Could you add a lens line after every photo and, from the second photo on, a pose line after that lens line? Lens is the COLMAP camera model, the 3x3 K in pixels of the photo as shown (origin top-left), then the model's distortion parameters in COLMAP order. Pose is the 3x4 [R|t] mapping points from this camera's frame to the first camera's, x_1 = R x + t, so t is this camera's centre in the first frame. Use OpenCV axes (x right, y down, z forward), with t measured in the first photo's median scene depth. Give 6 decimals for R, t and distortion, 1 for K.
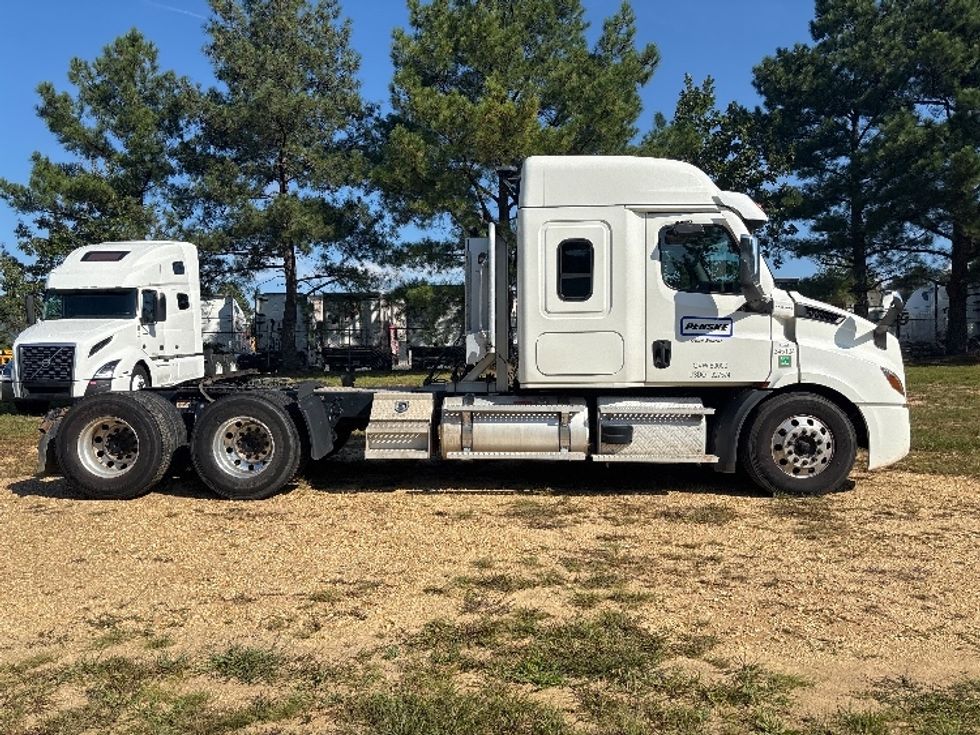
lens RADIAL K [[760.9, 0, 490.0], [0, 760.9, 367.5], [0, 0, 1]] dist [0.028836, -0.001043]
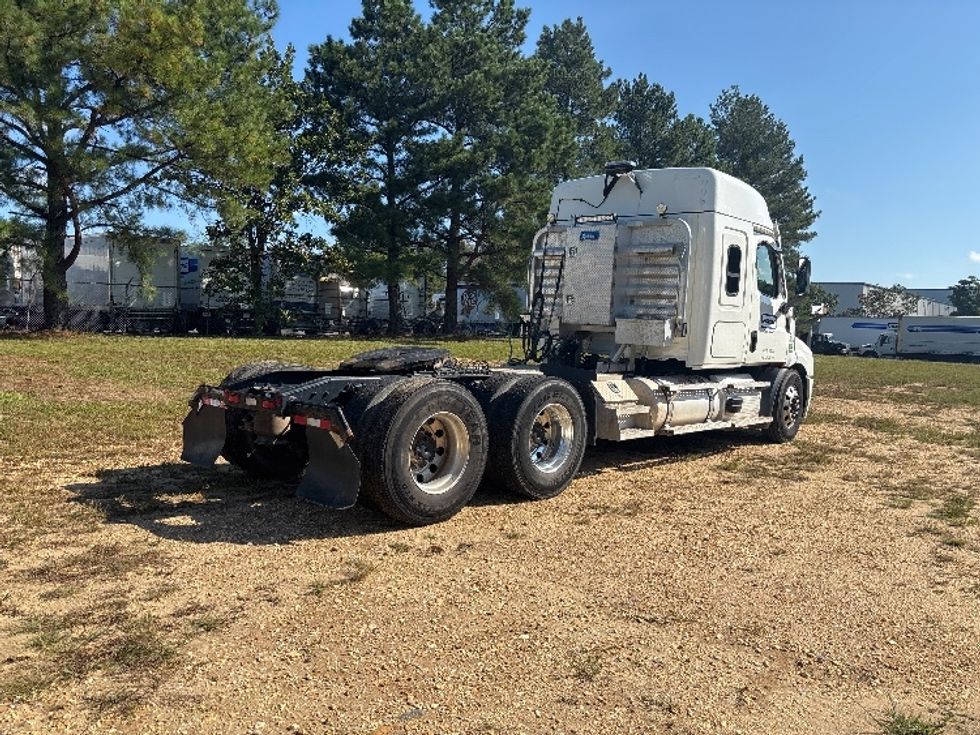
lens RADIAL K [[757.3, 0, 490.0], [0, 757.3, 367.5], [0, 0, 1]] dist [0.018149, -0.001459]
pose [[0.669162, -0.006062, 0.743092, -1.011236], [-0.027249, 0.999094, 0.032688, -0.003983], [-0.742617, -0.042122, 0.668390, 0.470939]]
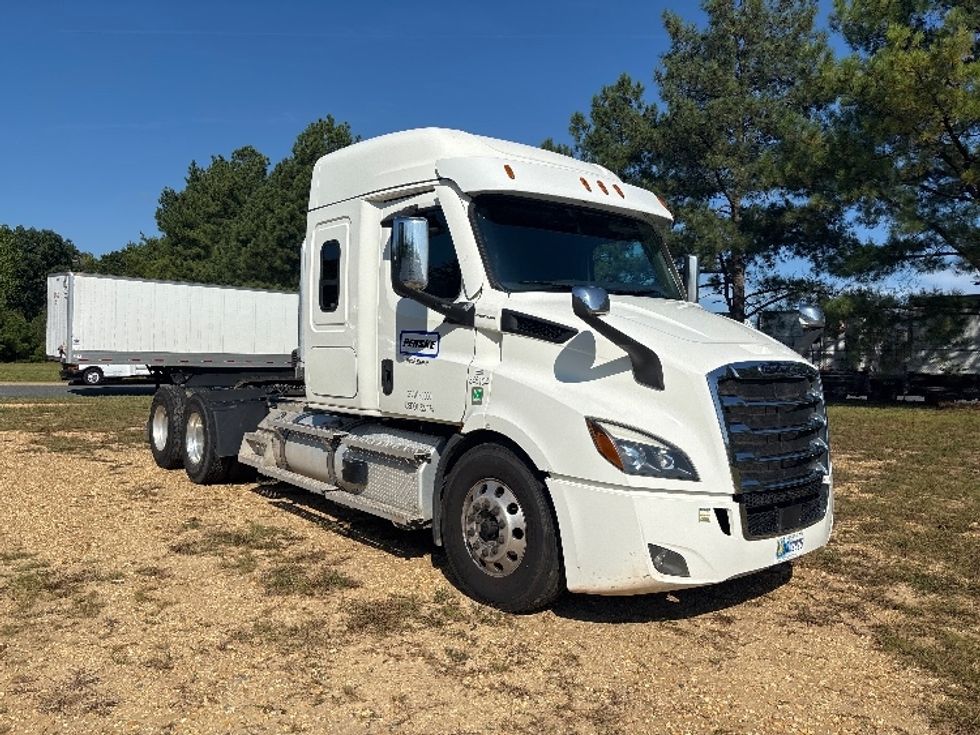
lens RADIAL K [[757.3, 0, 490.0], [0, 757.3, 367.5], [0, 0, 1]] dist [0.018149, -0.001459]
pose [[0.679383, 0.036469, -0.732877, 0.865639], [-0.055262, 0.998471, -0.001543, -0.032463], [0.731700, 0.041549, 0.680359, 0.539132]]
